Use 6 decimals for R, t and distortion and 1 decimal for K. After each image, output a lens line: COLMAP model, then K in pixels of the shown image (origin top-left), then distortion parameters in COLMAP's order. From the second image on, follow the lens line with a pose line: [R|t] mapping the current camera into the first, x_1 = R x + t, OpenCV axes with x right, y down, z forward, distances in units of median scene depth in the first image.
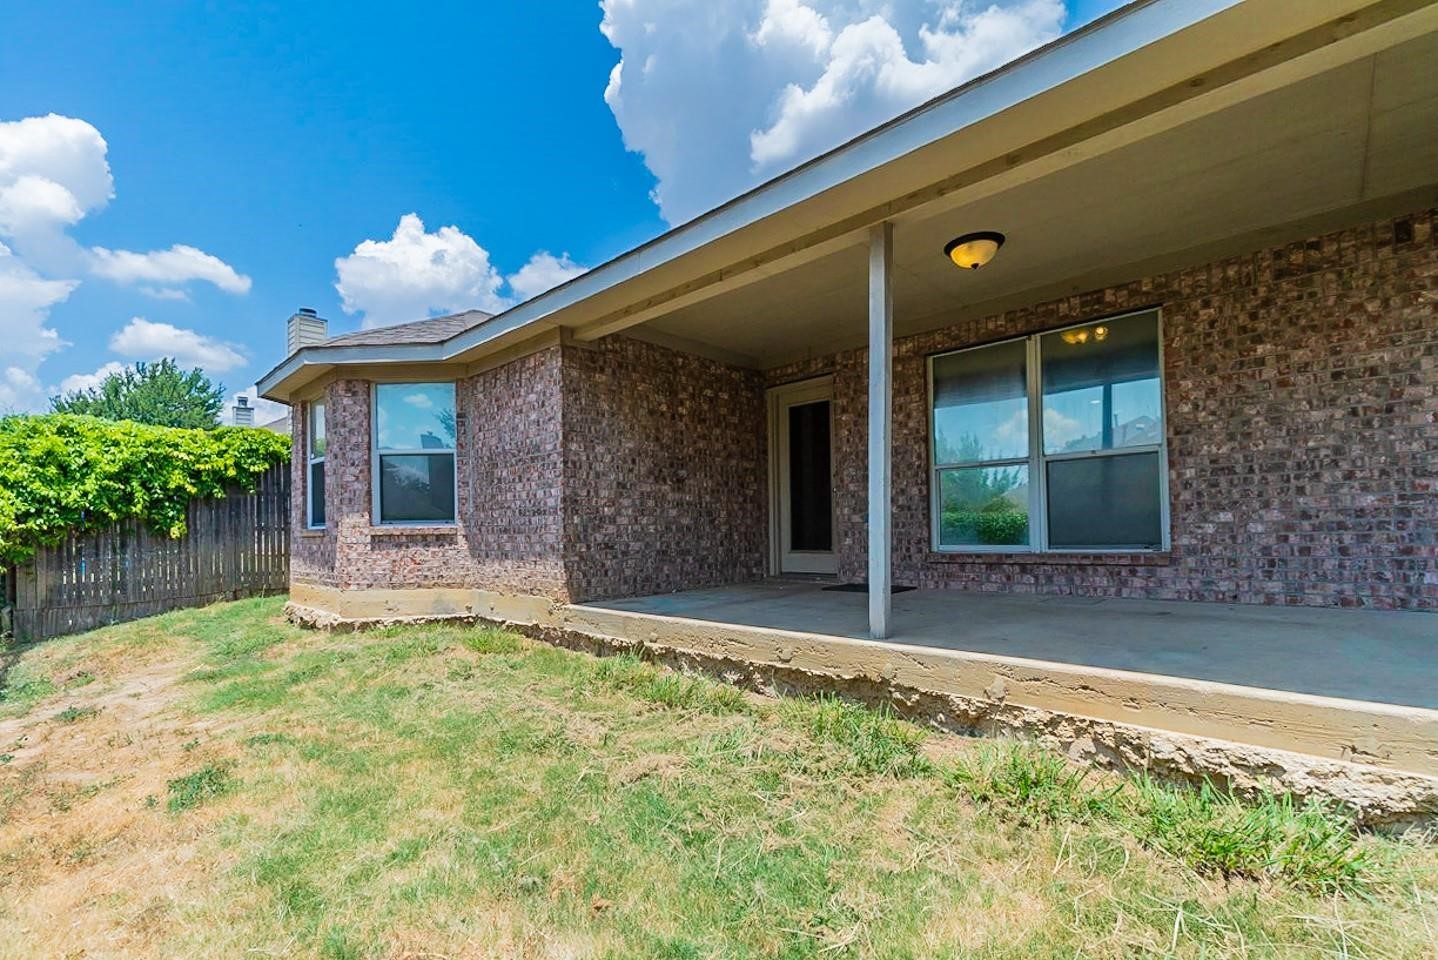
lens RADIAL K [[618.1, 0, 669.2], [0, 618.1, 527.6], [0, 0, 1]] dist [-0.000280, -0.000468]
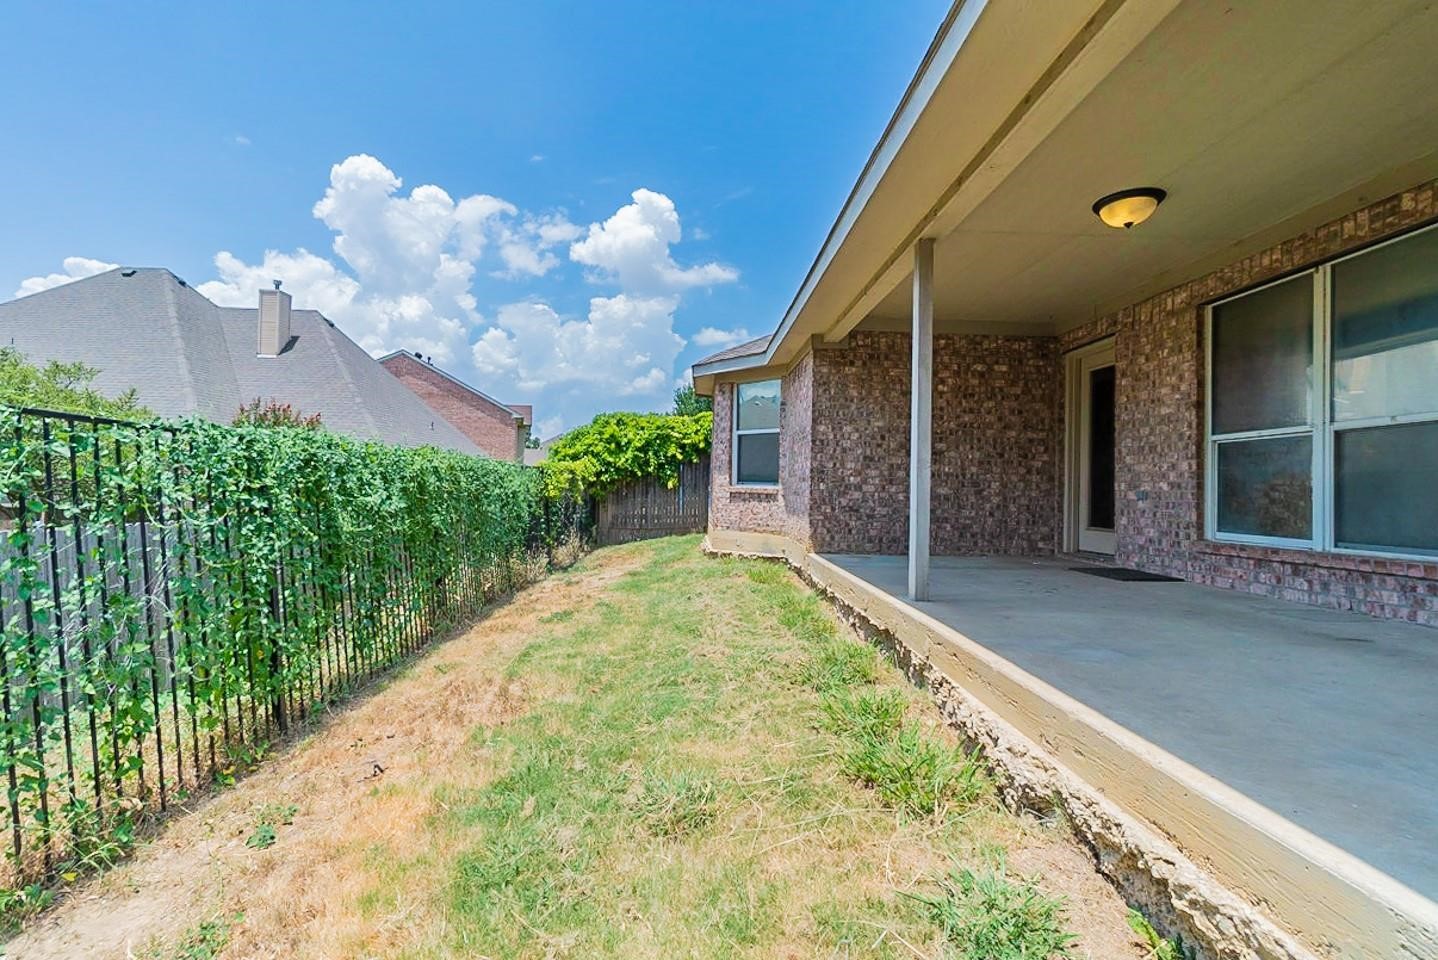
lens RADIAL K [[612.9, 0, 719.0], [0, 612.9, 480.0], [0, 0, 1]] dist [0.000304, 0.000058]
pose [[0.734431, 0.027297, -0.678134, 0.492097], [-0.034046, 0.999415, 0.003358, -0.020933], [0.677829, 0.020622, 0.734931, -0.050207]]
